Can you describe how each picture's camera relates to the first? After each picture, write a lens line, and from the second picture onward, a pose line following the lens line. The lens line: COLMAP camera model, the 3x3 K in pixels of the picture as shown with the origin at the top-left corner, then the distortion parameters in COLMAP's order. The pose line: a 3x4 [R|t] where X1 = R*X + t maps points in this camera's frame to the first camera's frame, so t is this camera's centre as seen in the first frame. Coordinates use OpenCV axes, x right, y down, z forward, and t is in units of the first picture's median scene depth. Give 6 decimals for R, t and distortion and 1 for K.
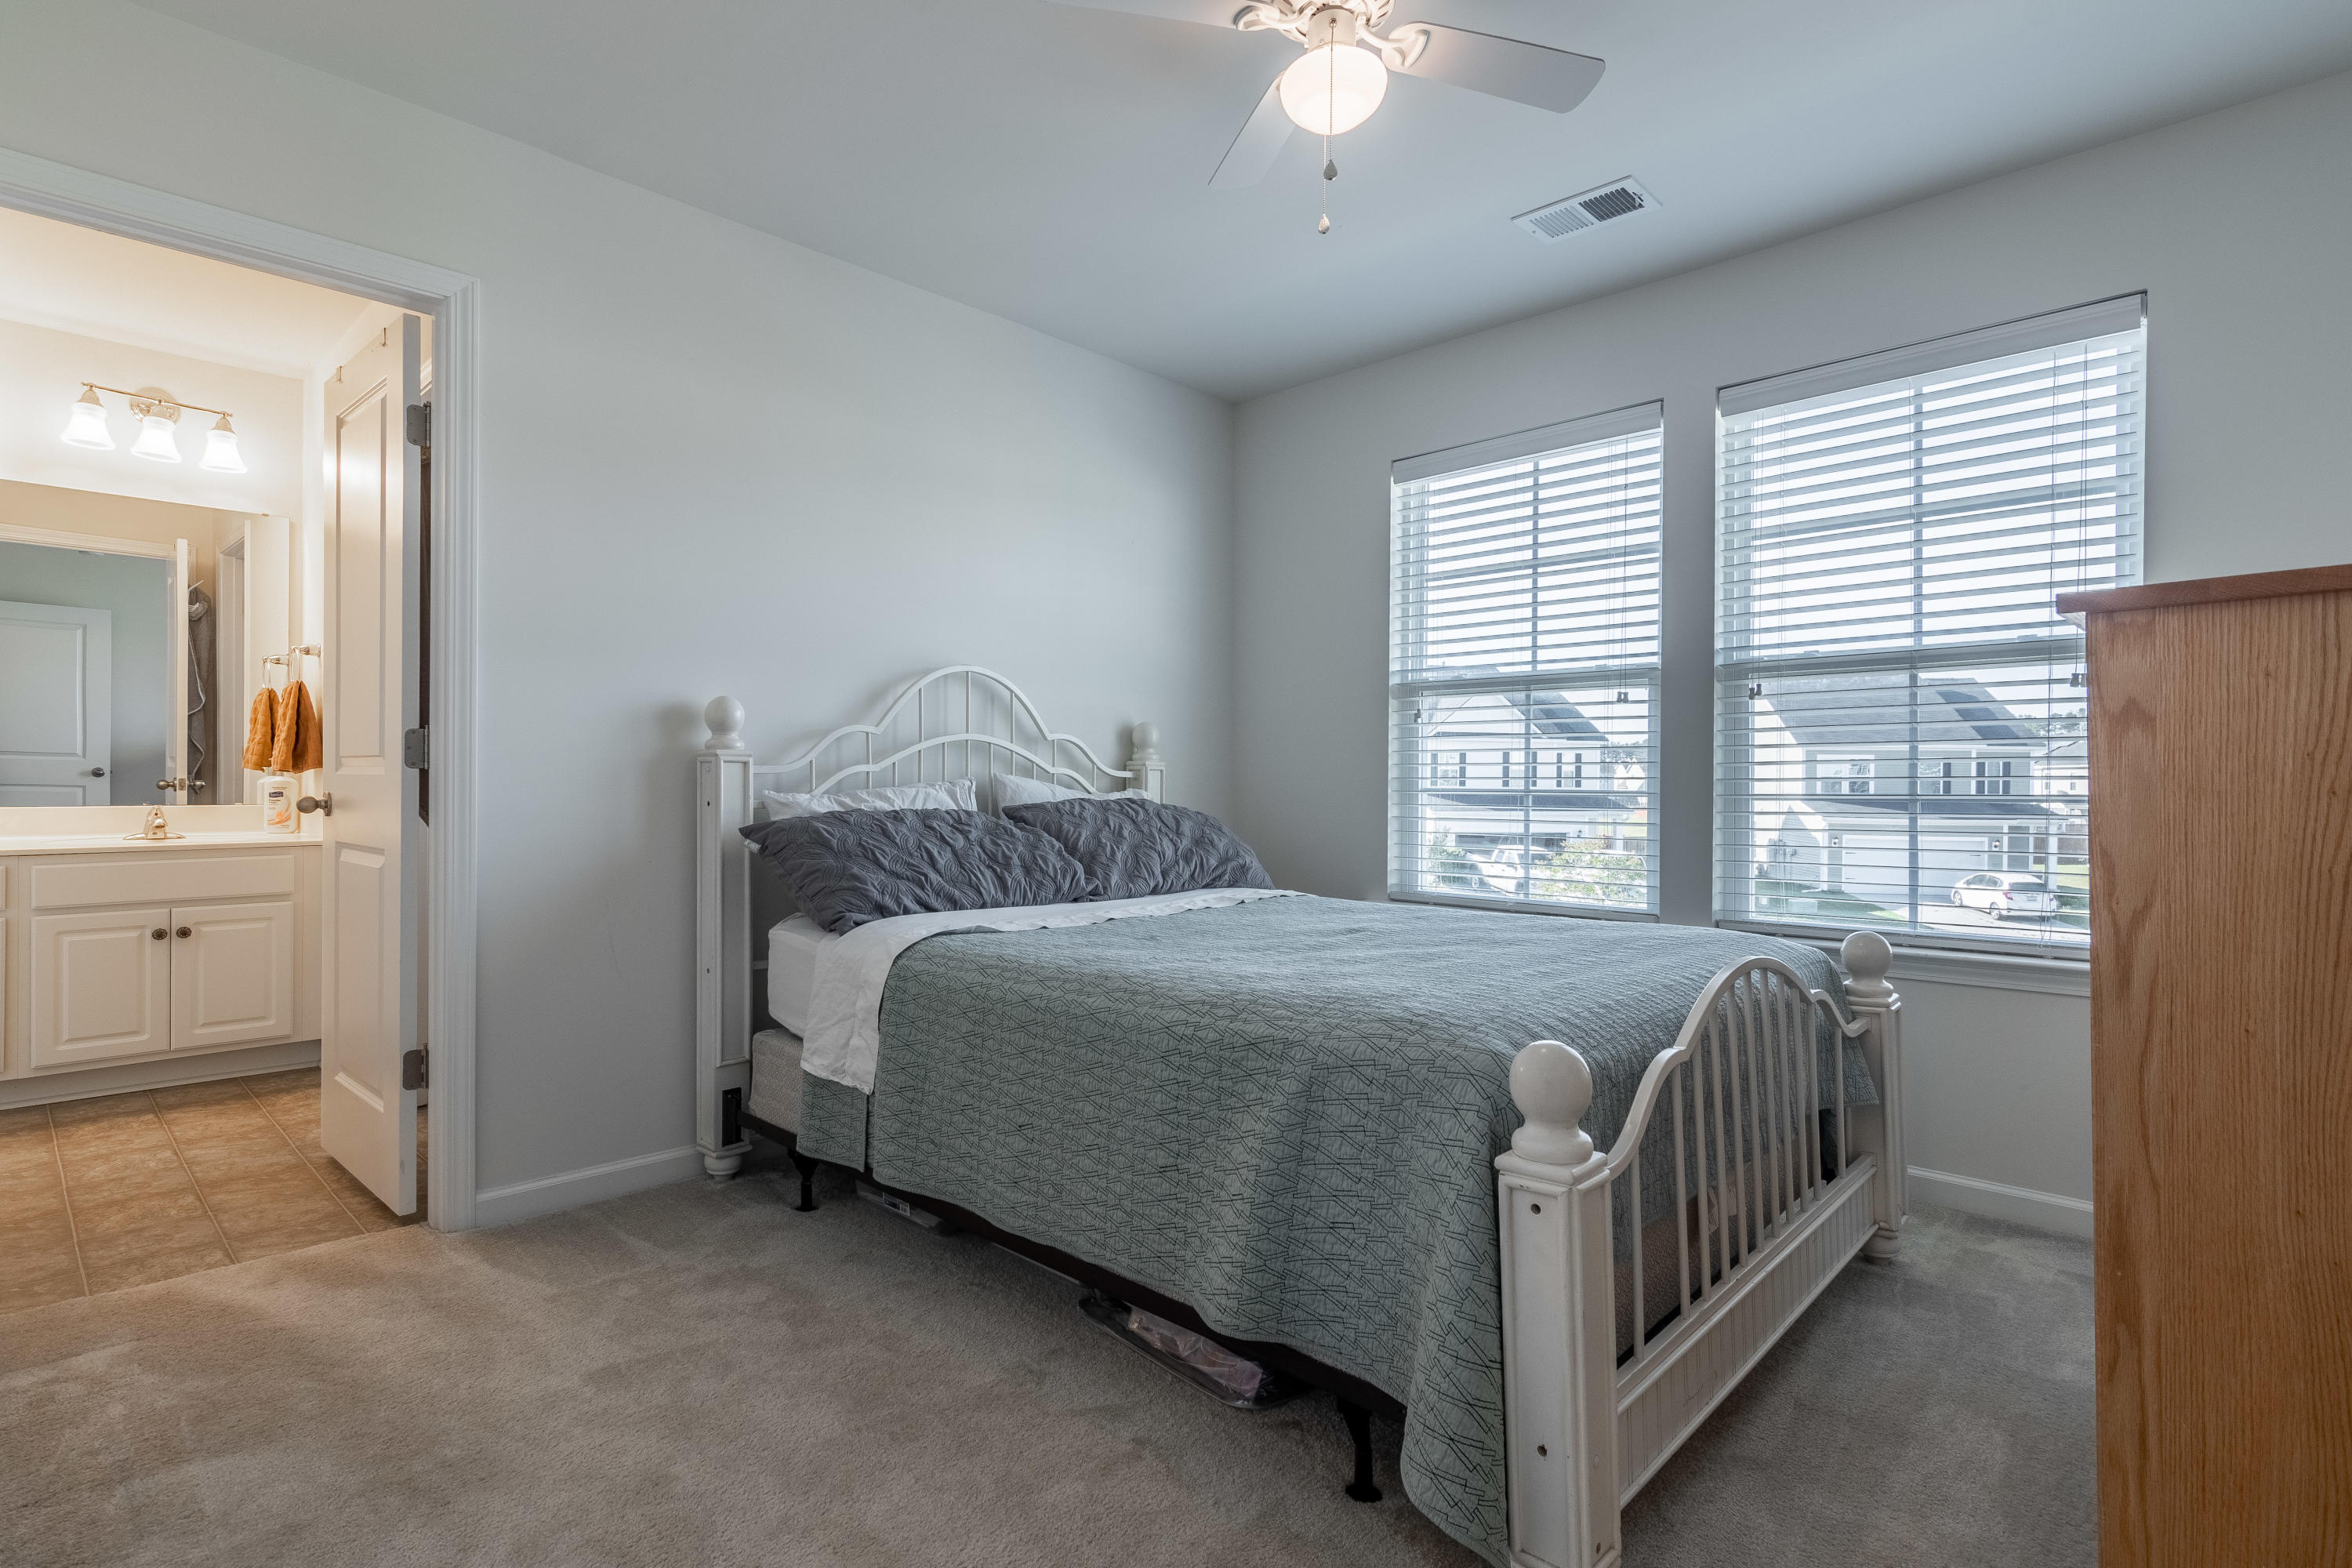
lens RADIAL K [[1149.4, 0, 1173.6], [0, 1149.4, 802.0], [0, 0, 1]] dist [-0.001214, 0.000138]
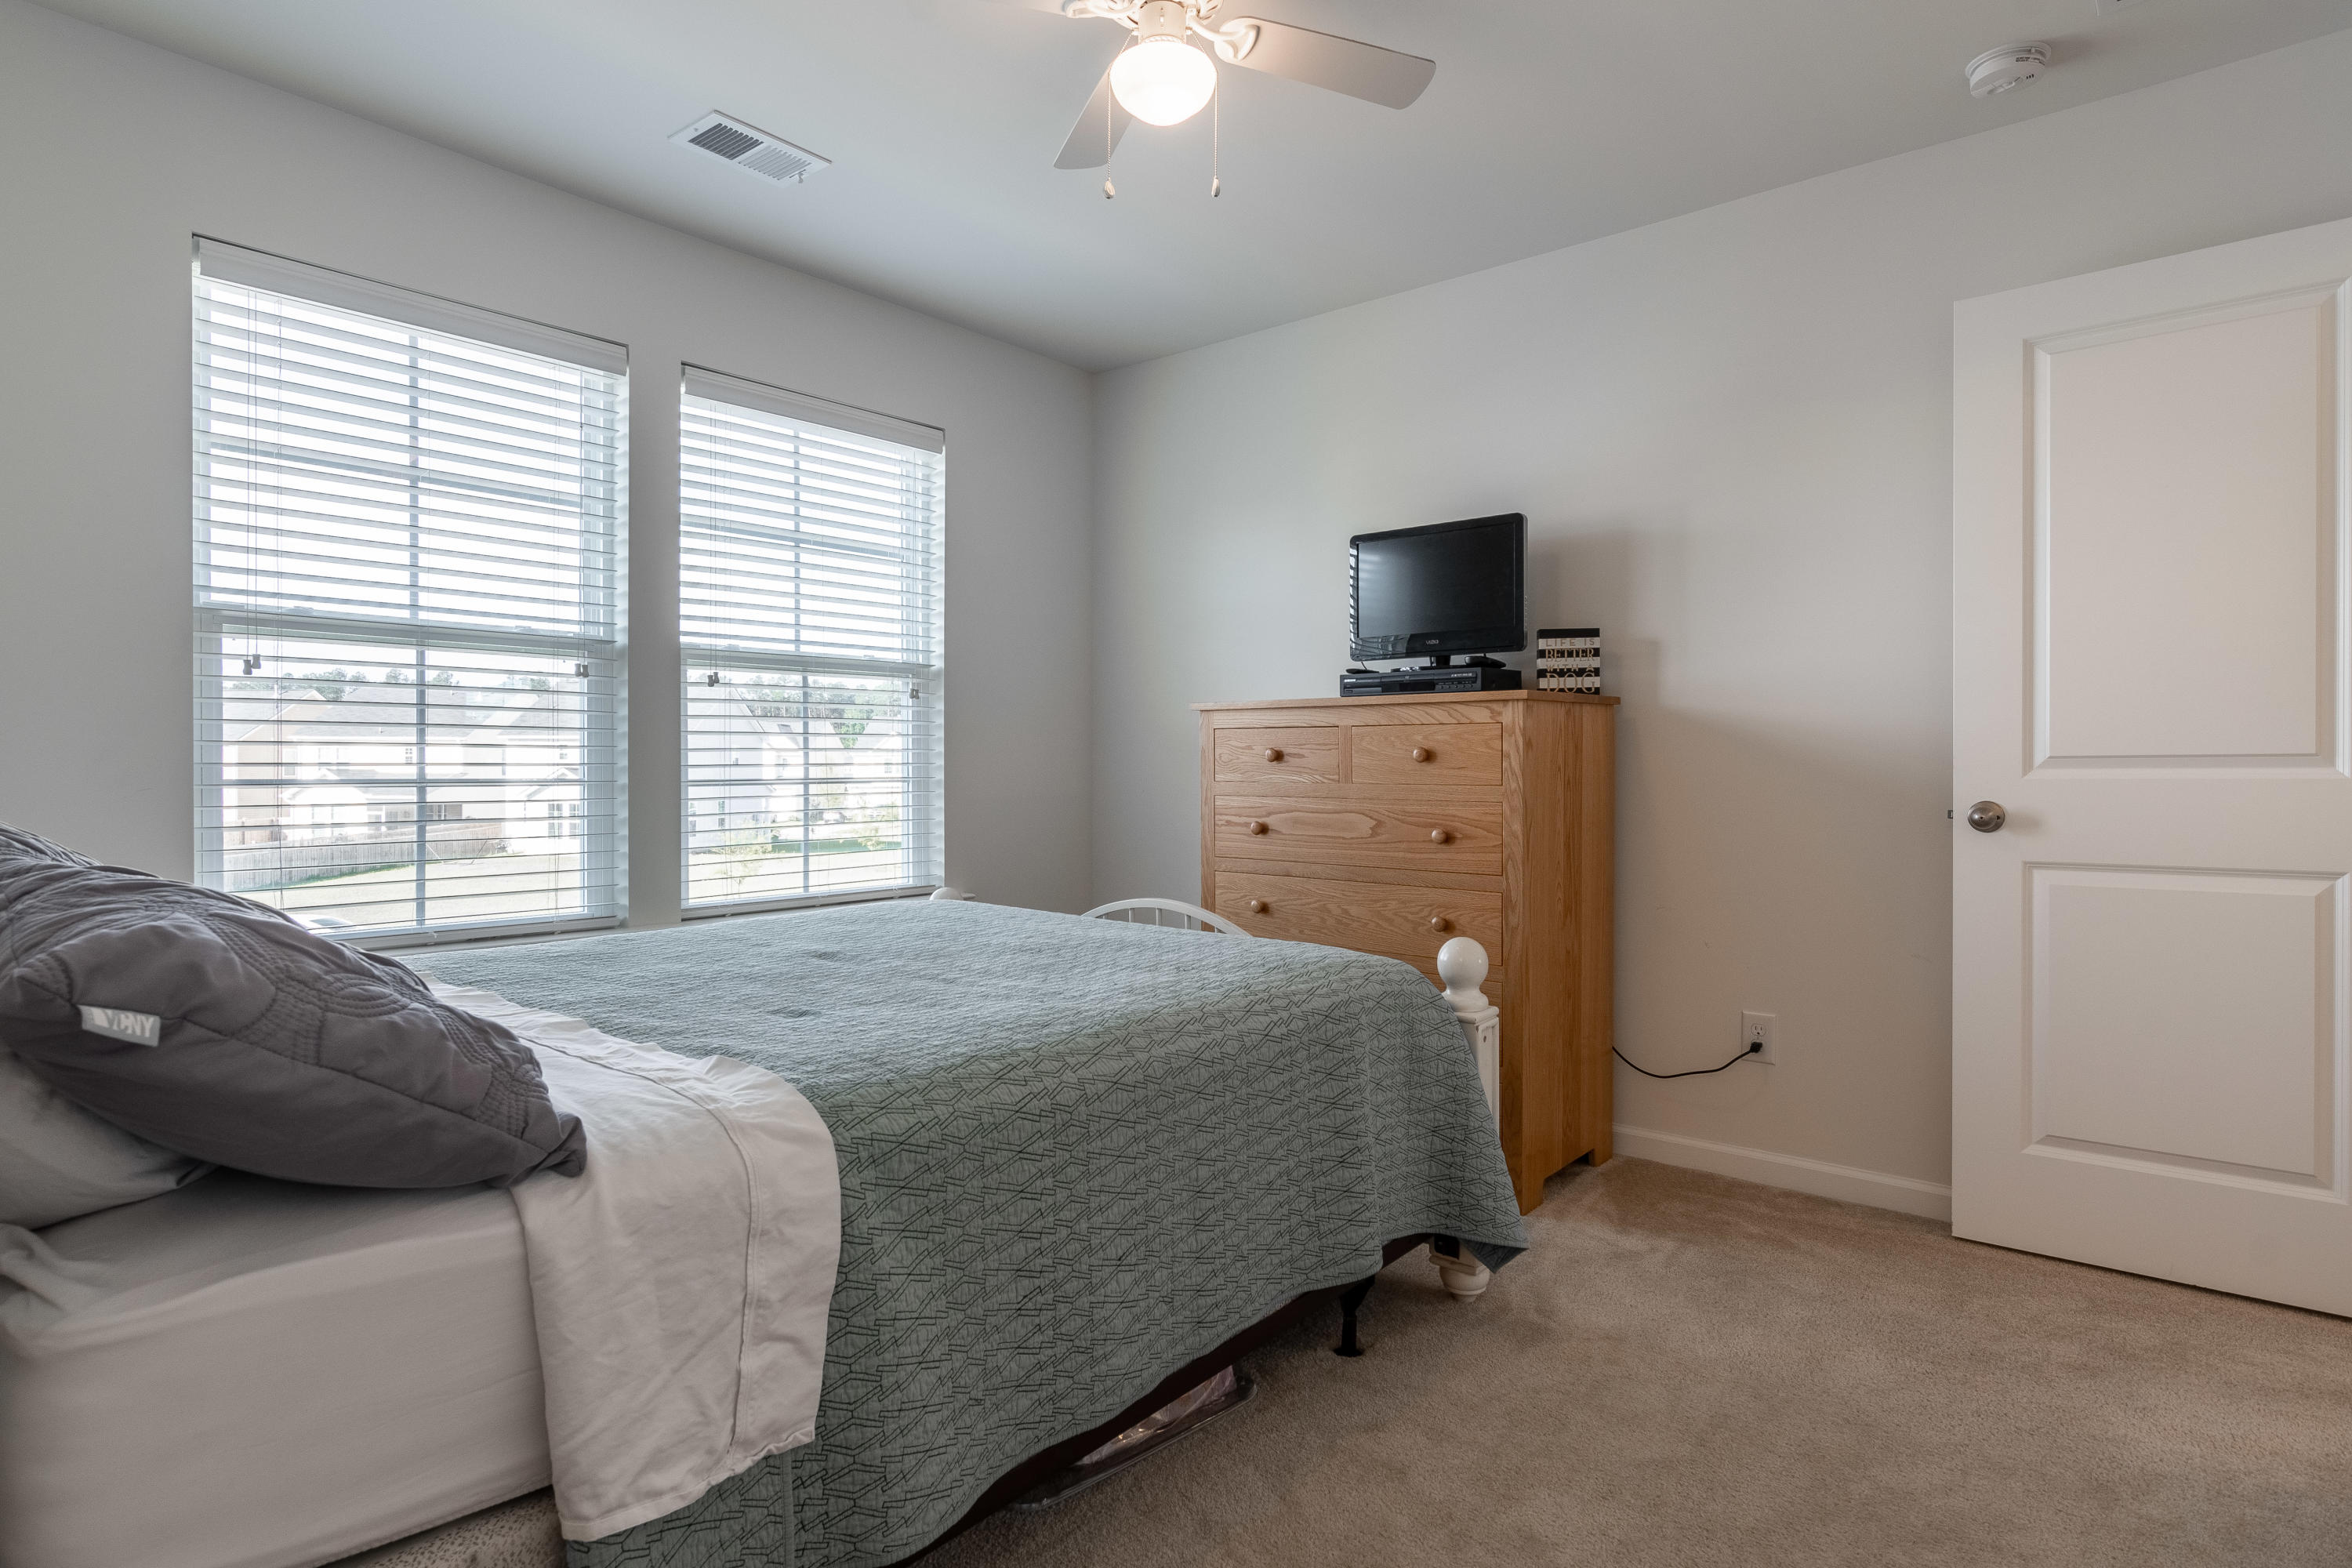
lens RADIAL K [[1207.7, 0, 1176.0], [0, 1207.7, 784.0], [0, 0, 1]] dist [0.016204, -0.000100]
pose [[-0.055399, -0.022554, 0.998210, -0.577780], [0.015506, 0.999605, 0.023446, -0.022480], [-0.998344, 0.016777, -0.055027, 0.647939]]
